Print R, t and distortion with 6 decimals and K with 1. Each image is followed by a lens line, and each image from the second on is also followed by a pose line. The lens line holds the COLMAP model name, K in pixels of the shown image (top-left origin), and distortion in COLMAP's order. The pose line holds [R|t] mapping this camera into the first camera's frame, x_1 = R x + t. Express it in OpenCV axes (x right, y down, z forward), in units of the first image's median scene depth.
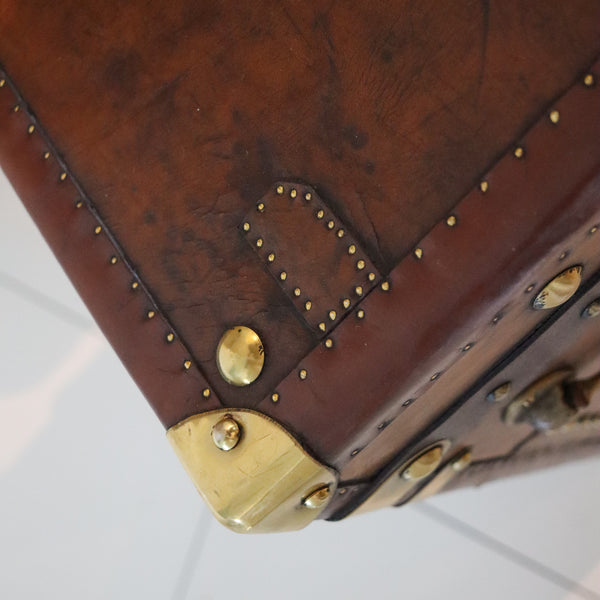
lens RADIAL K [[983.1, 0, 300.0], [0, 983.1, 300.0], [0, 0, 1]] dist [-0.106791, 0.031336]
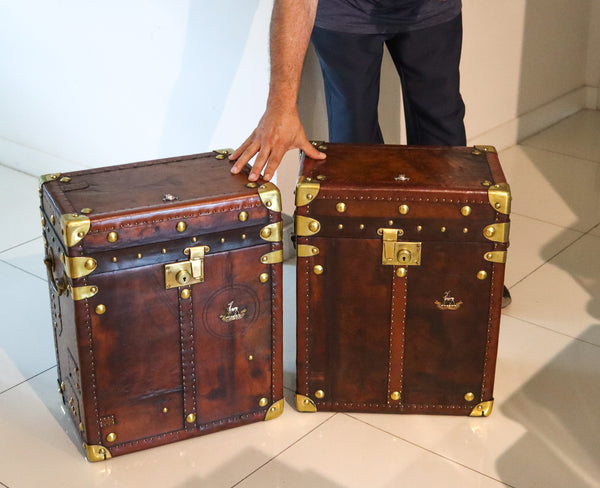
lens RADIAL K [[1024.3, 0, 300.0], [0, 1024.3, 244.0], [0, 0, 1]] dist [-0.110354, -0.009255]
pose [[-0.243630, 0.799886, -0.548478, 3.197029], [-0.936464, -0.046868, 0.347619, -3.343284], [0.252350, 0.598320, 0.760482, -2.983922]]
